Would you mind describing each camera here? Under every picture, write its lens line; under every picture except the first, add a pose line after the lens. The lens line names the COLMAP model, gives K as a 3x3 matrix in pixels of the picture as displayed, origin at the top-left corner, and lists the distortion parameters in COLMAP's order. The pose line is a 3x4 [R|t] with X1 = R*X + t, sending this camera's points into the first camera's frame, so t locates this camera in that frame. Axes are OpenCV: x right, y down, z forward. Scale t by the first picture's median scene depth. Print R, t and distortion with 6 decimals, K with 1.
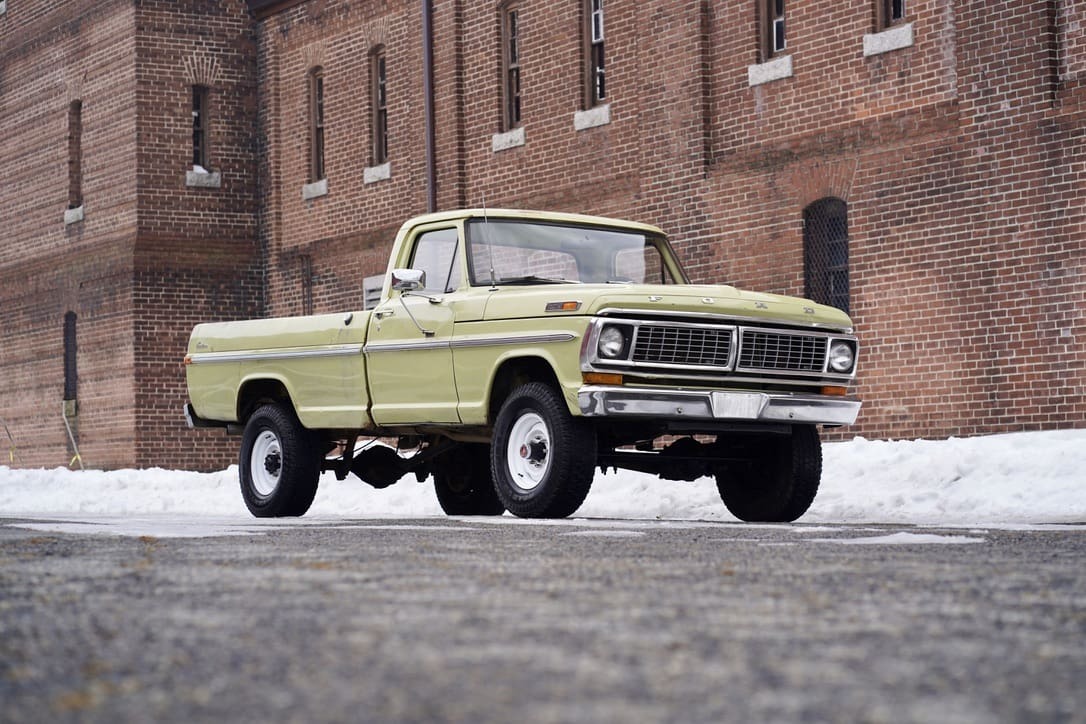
lens RADIAL K [[2557.0, 0, 543.0], [0, 2557.0, 362.0], [0, 0, 1]] dist [0.149694, -3.052094]
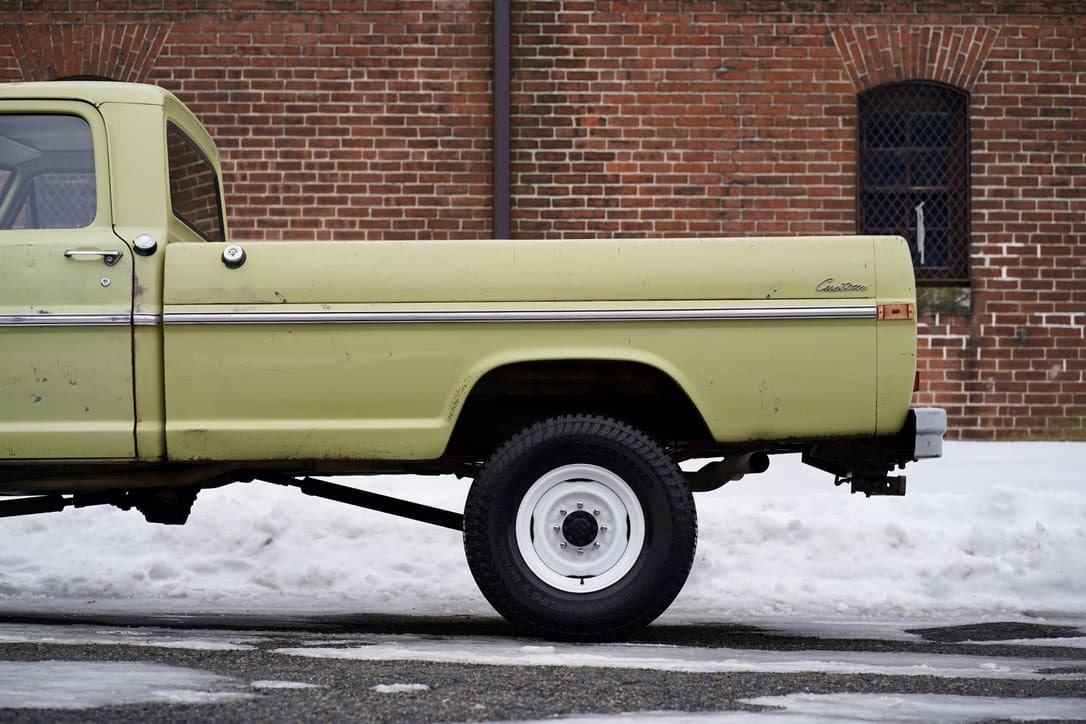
lens RADIAL K [[2557.0, 0, 543.0], [0, 2557.0, 362.0], [0, 0, 1]] dist [0.149694, -3.052094]
pose [[0.512837, 0.047565, 0.857167, -0.288824], [-0.060987, 0.997960, -0.018889, 0.002731], [-0.856317, -0.042588, 0.514691, 0.386379]]
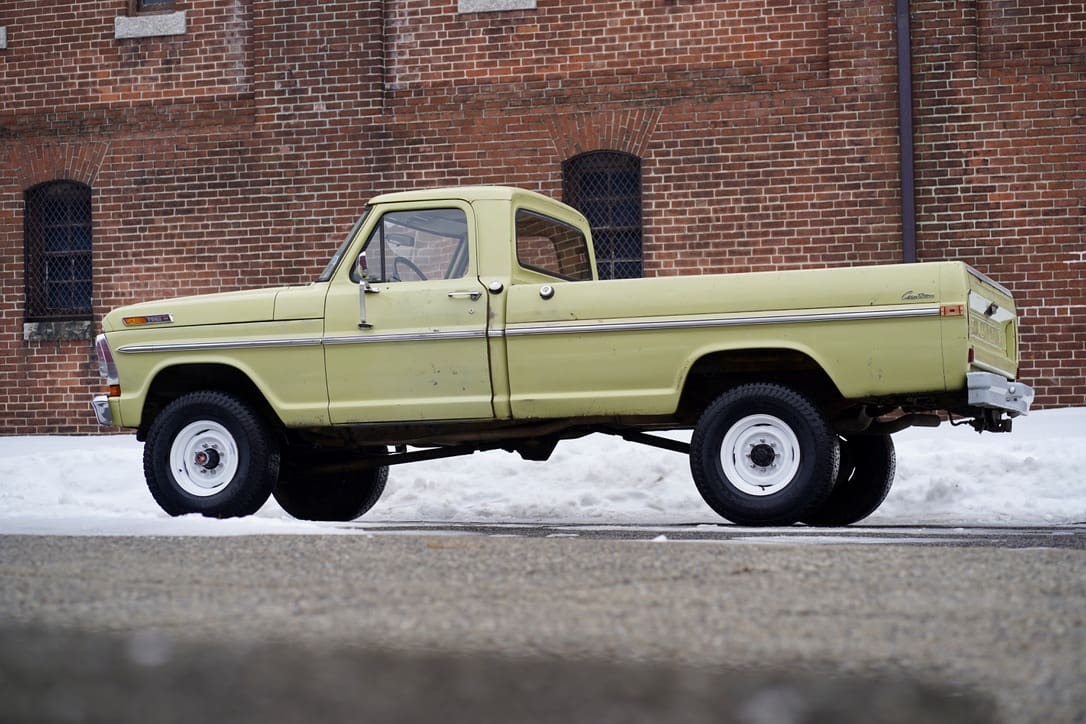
lens RADIAL K [[2557.0, 0, 543.0], [0, 2557.0, 362.0], [0, 0, 1]] dist [0.149694, -3.052094]
pose [[0.754614, 0.026077, 0.655651, -0.390403], [-0.031363, 0.999501, -0.003656, 0.001856], [-0.655419, -0.017804, 0.755055, 0.160773]]
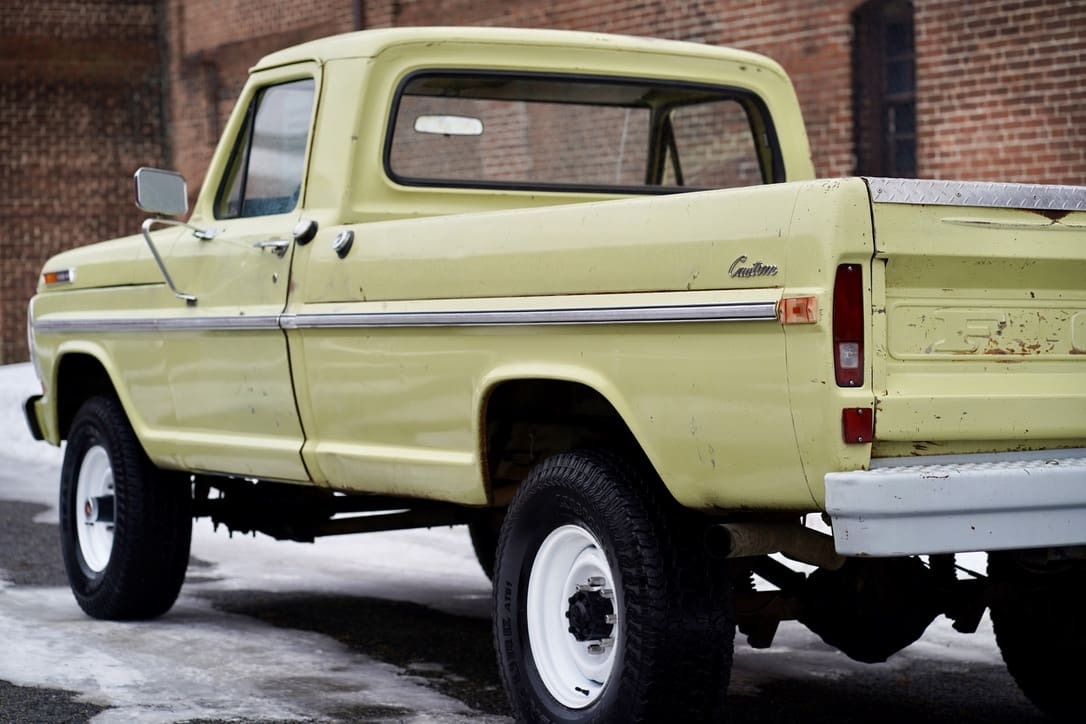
lens RADIAL K [[2580.7, 0, 543.0], [0, 2580.7, 362.0], [0, 0, 1]] dist [0.212550, -3.796708]
pose [[0.999690, -0.005049, -0.024379, 0.037132], [0.007225, 0.995915, 0.090011, -0.030288], [0.023825, -0.090159, 0.995642, 0.311025]]
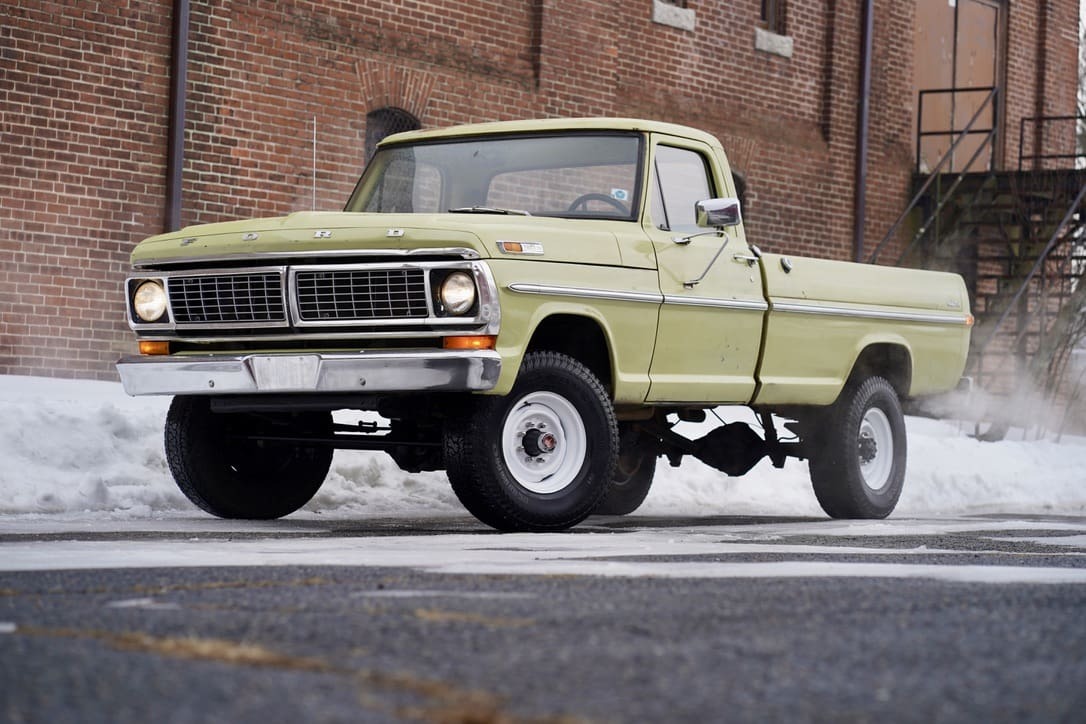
lens RADIAL K [[2557.0, 0, 543.0], [0, 2557.0, 362.0], [0, 0, 1]] dist [0.149694, -3.052094]
pose [[-0.416298, 0.019659, 0.909016, -0.477060], [-0.078861, 0.995218, -0.057638, 0.042525], [-0.905802, -0.095680, -0.412757, 0.960119]]
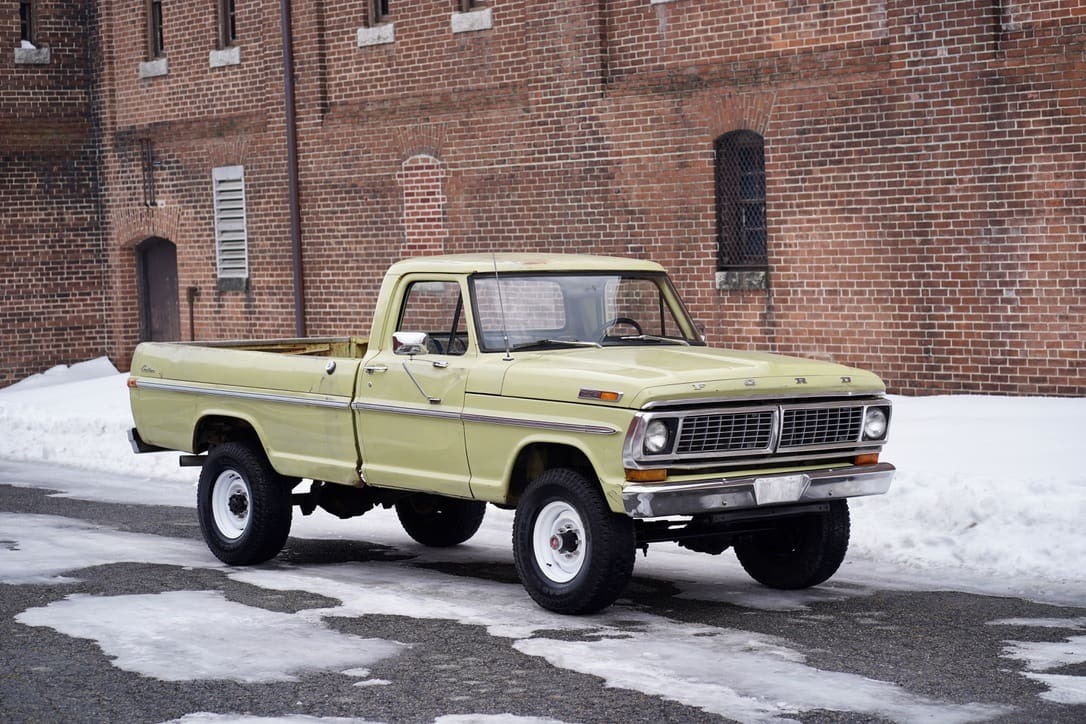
lens RADIAL K [[2557.0, 0, 543.0], [0, 2557.0, 362.0], [0, 0, 1]] dist [0.149694, -3.052094]
pose [[0.994215, -0.023022, 0.104912, -0.068129], [0.012025, 0.994476, 0.104274, -0.080957], [-0.106733, -0.102409, 0.989000, 0.047435]]
